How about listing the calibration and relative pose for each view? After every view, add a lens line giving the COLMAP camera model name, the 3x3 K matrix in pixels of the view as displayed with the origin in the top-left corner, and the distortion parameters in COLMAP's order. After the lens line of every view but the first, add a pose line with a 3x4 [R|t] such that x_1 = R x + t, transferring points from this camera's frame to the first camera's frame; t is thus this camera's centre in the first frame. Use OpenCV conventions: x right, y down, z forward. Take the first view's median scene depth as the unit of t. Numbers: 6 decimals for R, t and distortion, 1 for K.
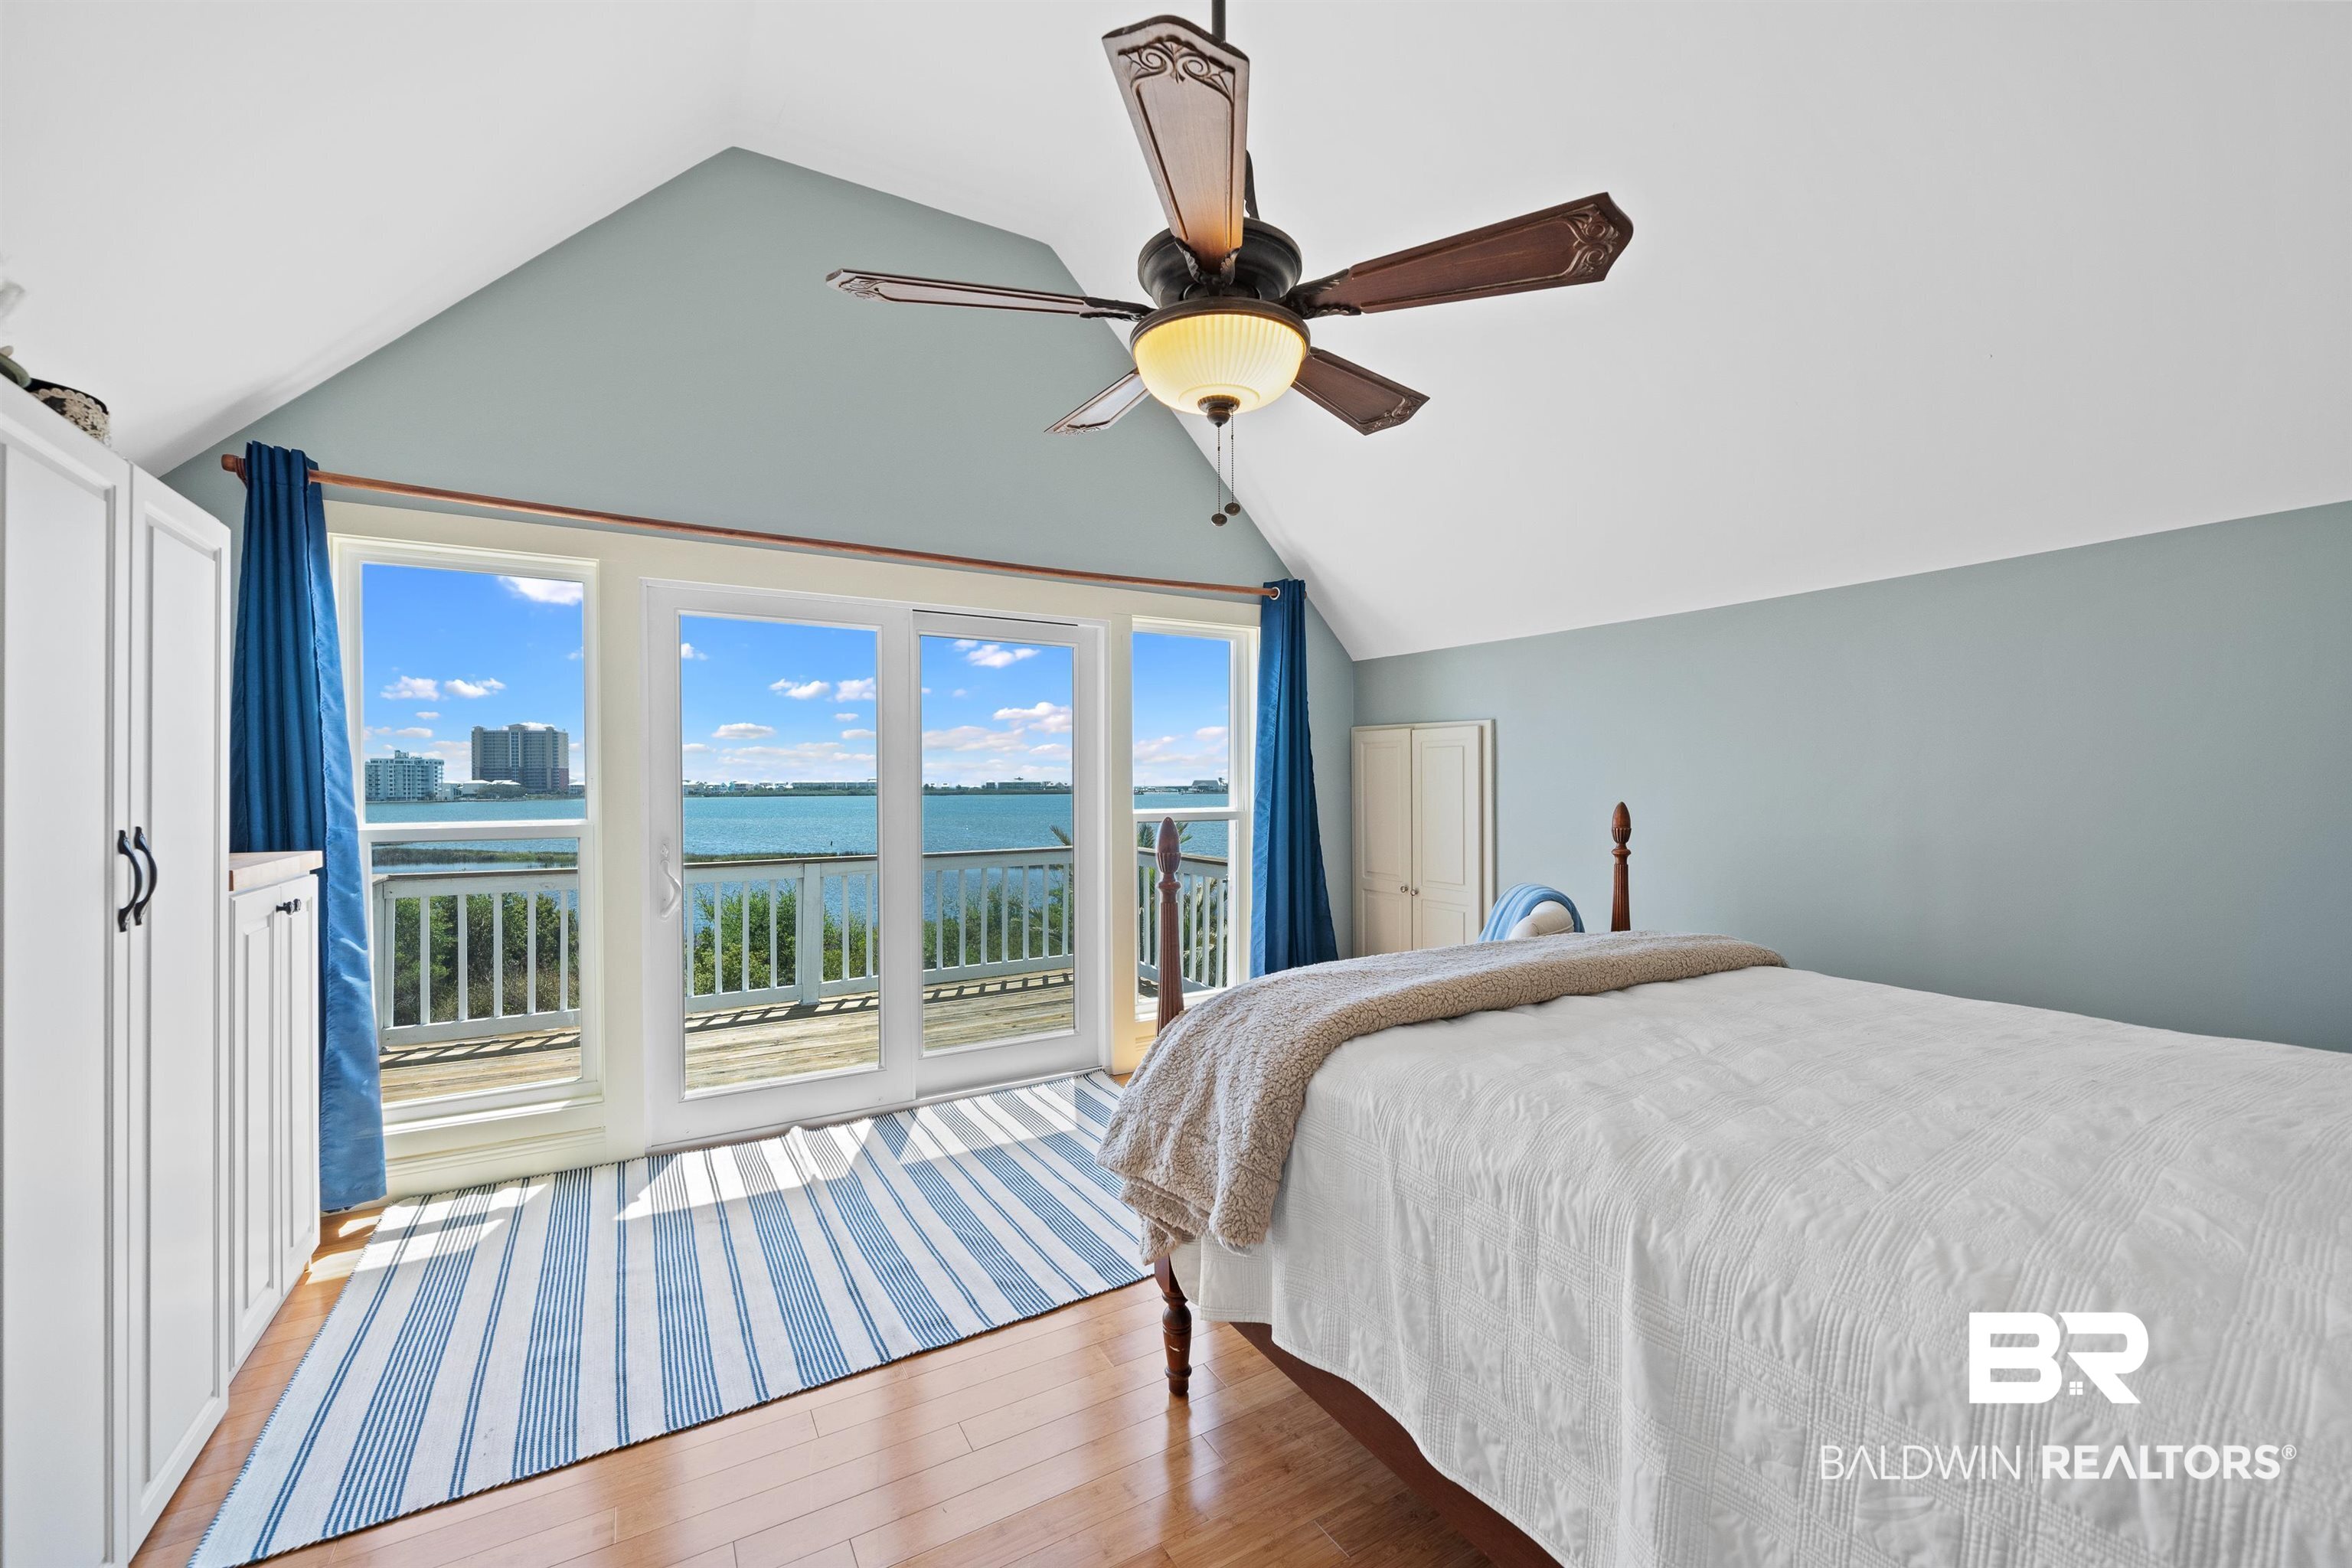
lens RADIAL K [[934.6, 0, 1151.5], [0, 934.6, 780.8], [0, 0, 1]] dist [0.000365, 0.000629]
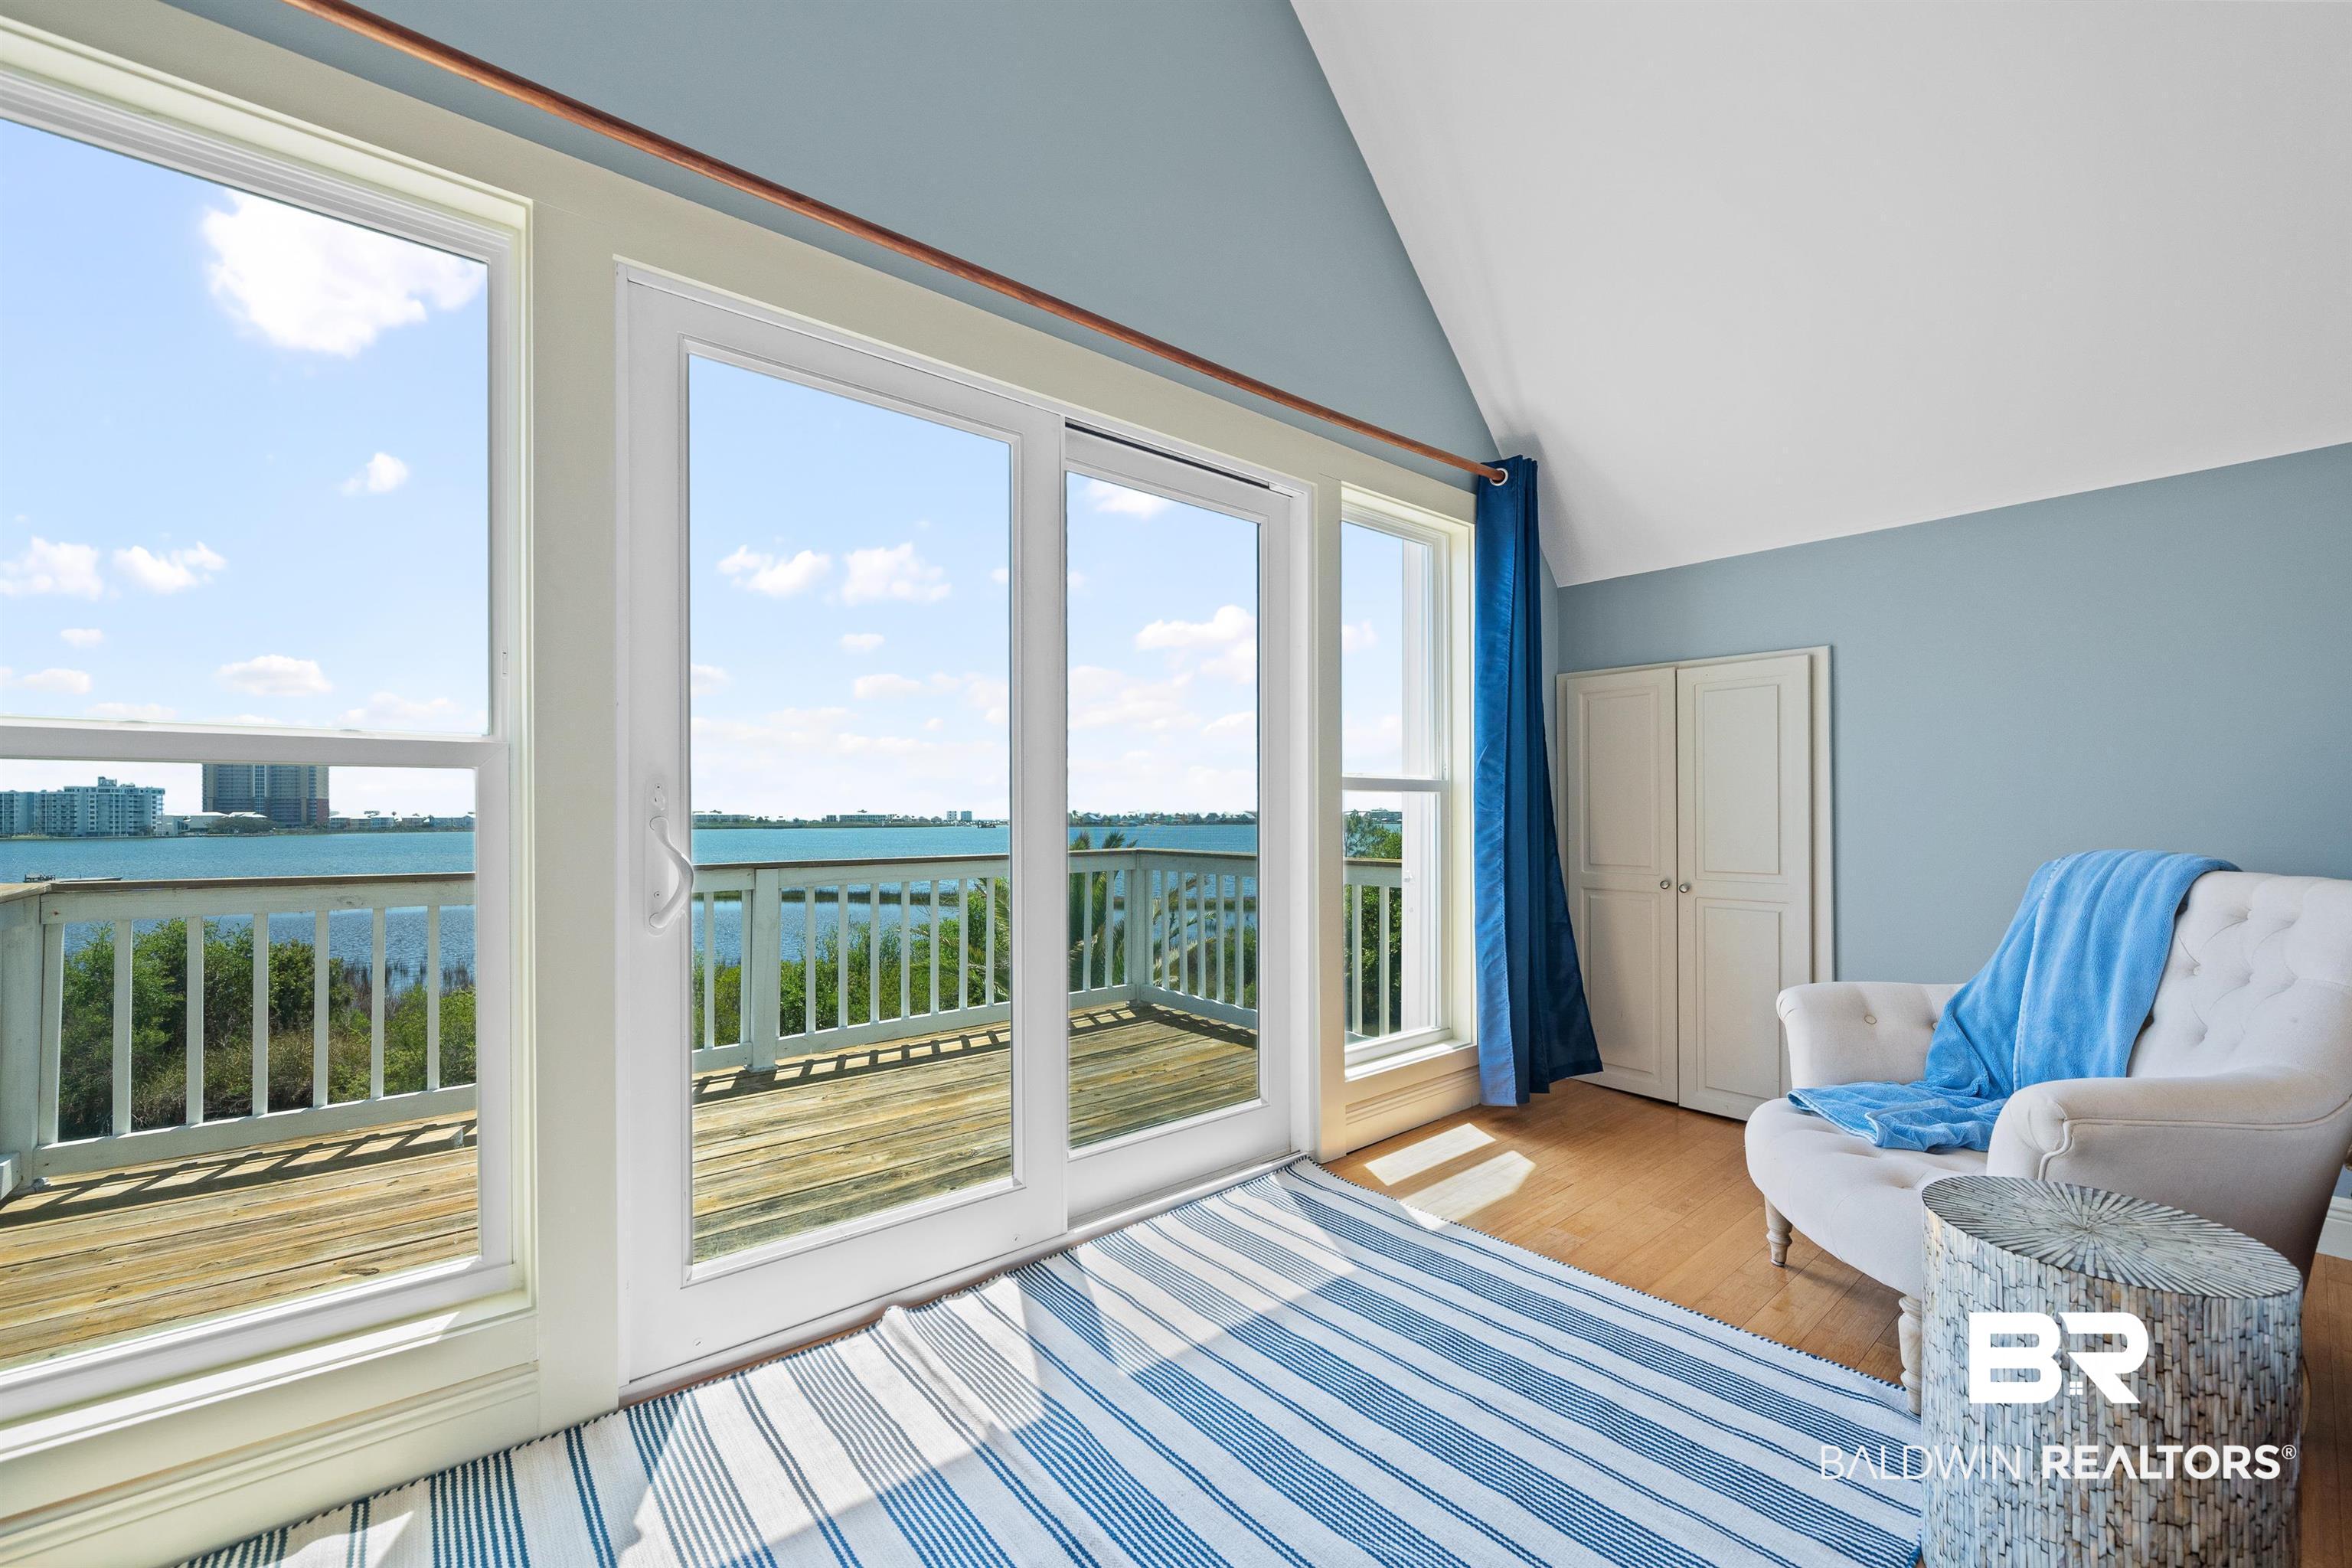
lens RADIAL K [[934.6, 0, 1150.9], [0, 934.6, 798.2], [0, 0, 1]] dist [0.000365, 0.000629]
pose [[0.986584, 0.004645, 0.163186, -0.297765], [-0.001628, 0.999825, -0.018616, 0.073111], [-0.163244, 0.018100, 0.986420, 0.392736]]
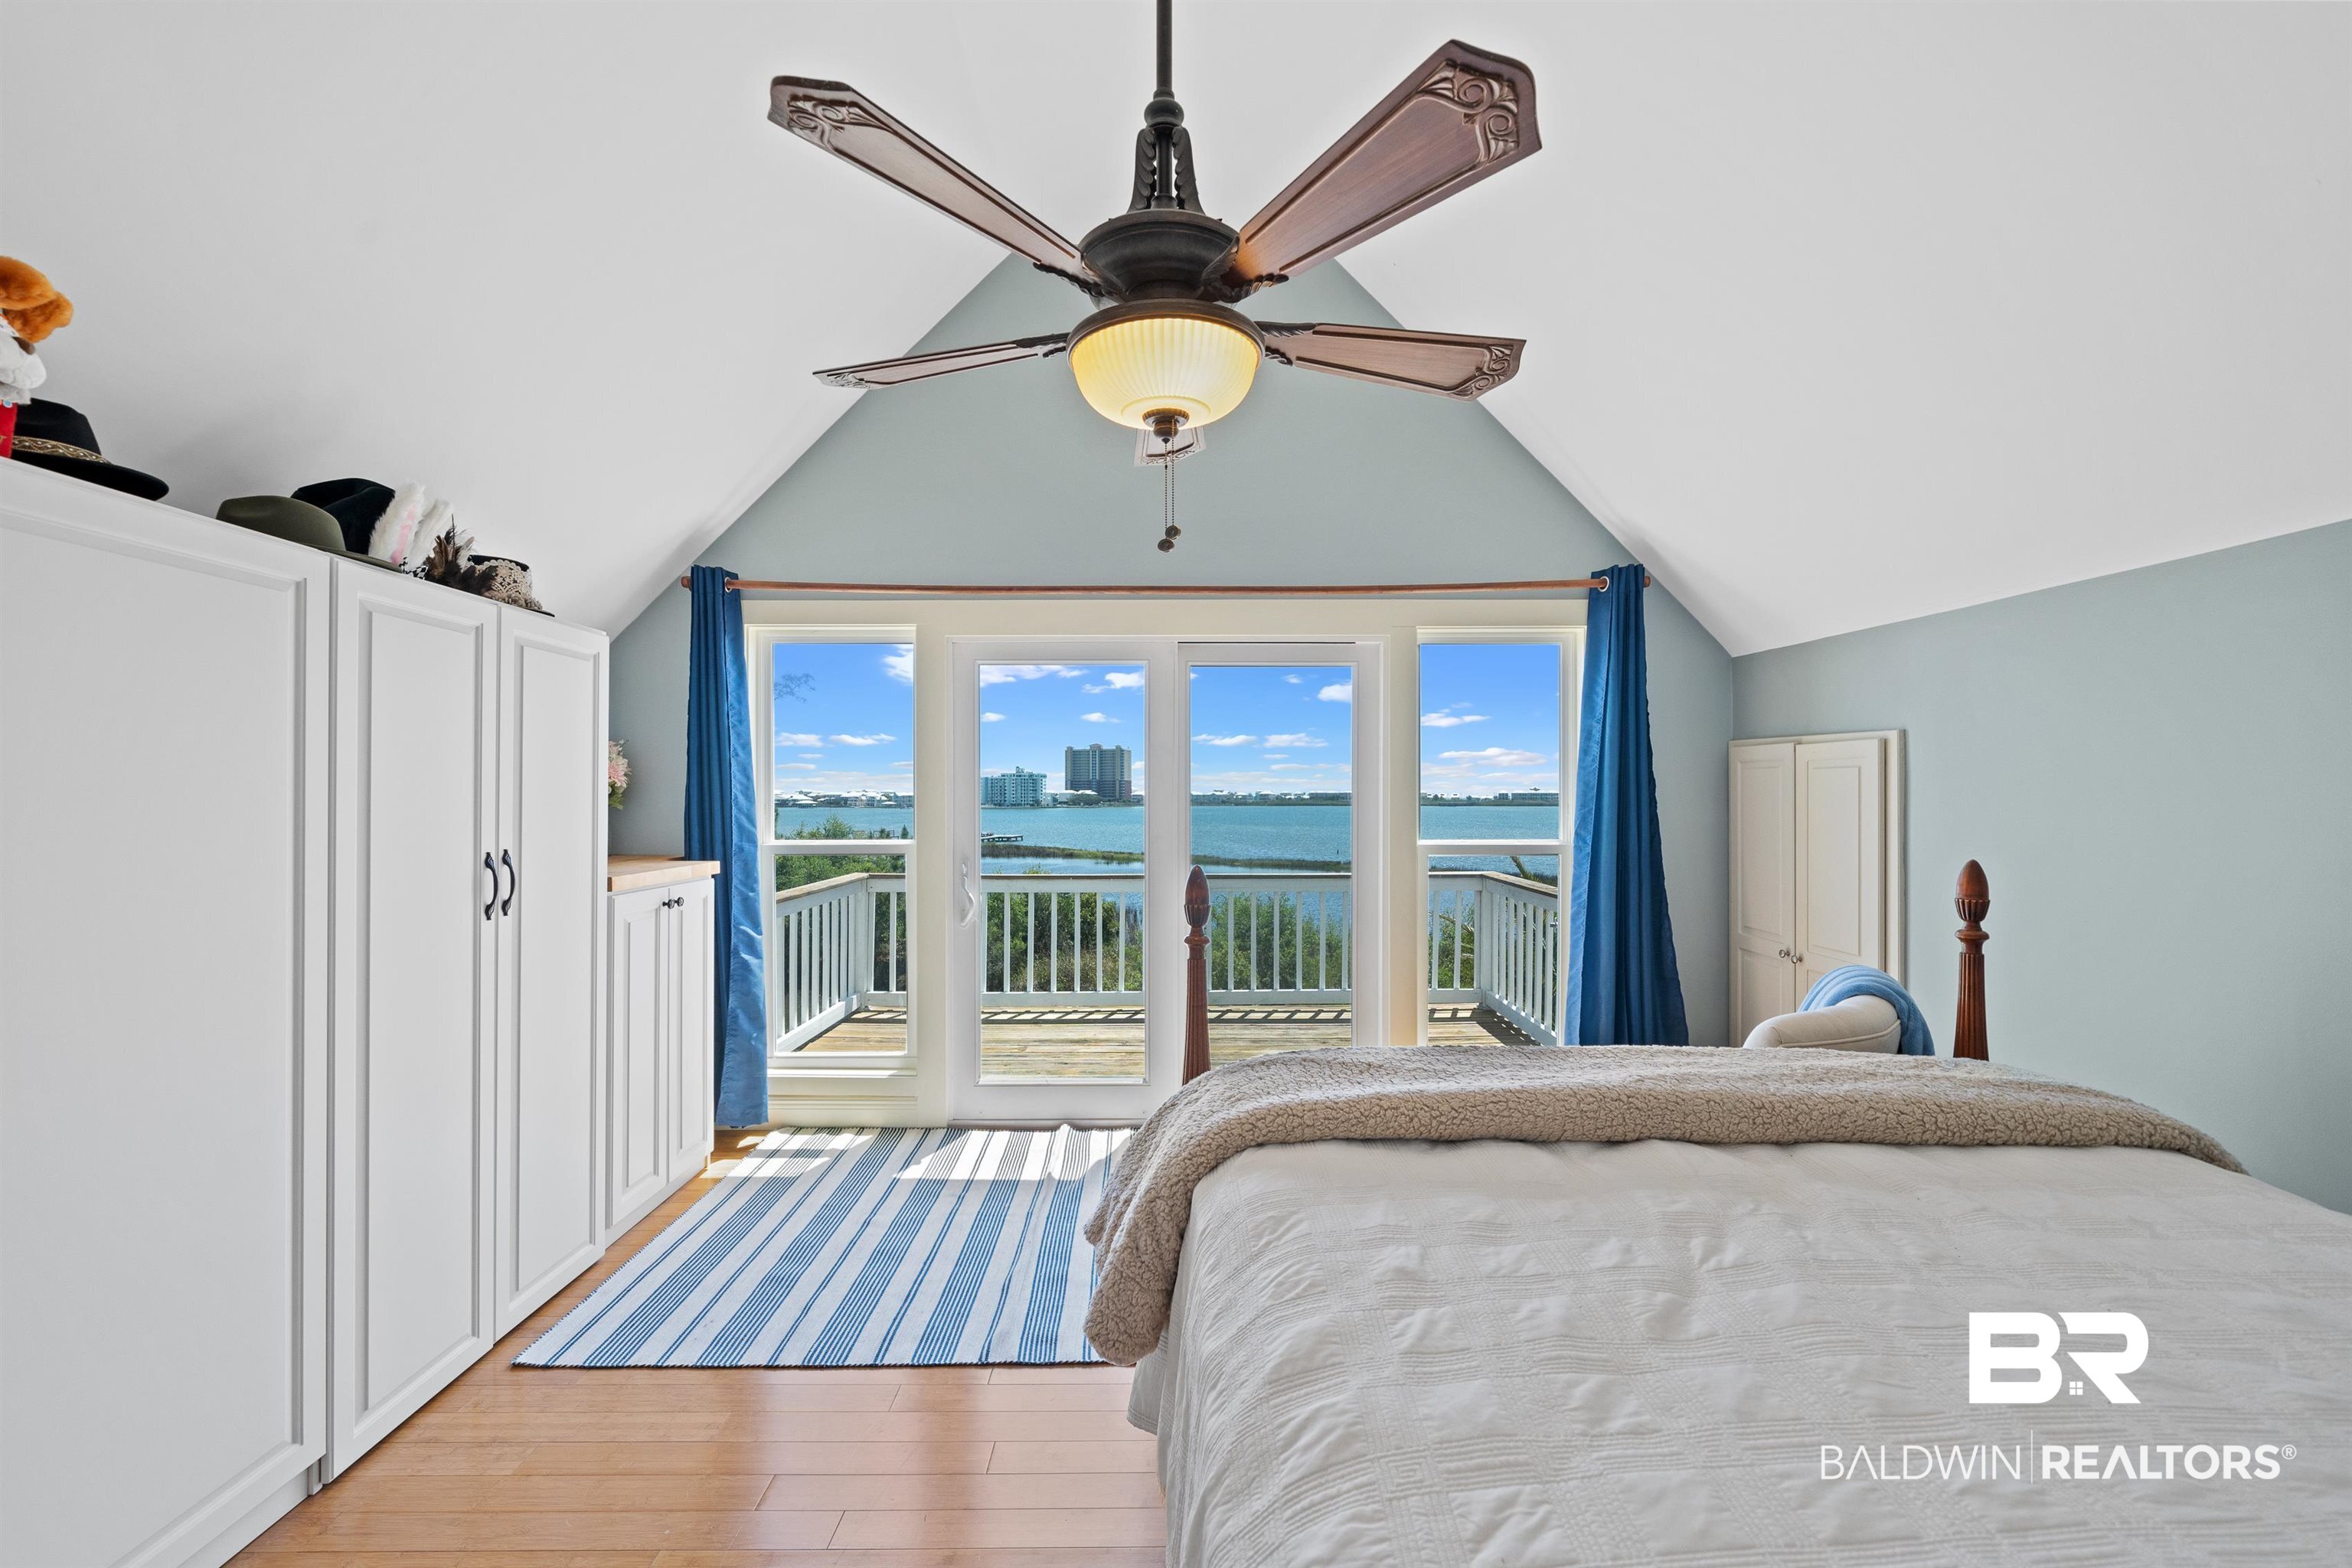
lens RADIAL K [[934.6, 0, 1171.1], [0, 934.6, 792.5], [0, 0, 1]] dist [0.000365, 0.000629]
pose [[0.868730, 0.001386, -0.495285, 0.249195], [-0.000583, 0.999998, 0.001775, -0.019508], [0.495286, -0.001253, 0.868729, 0.101376]]
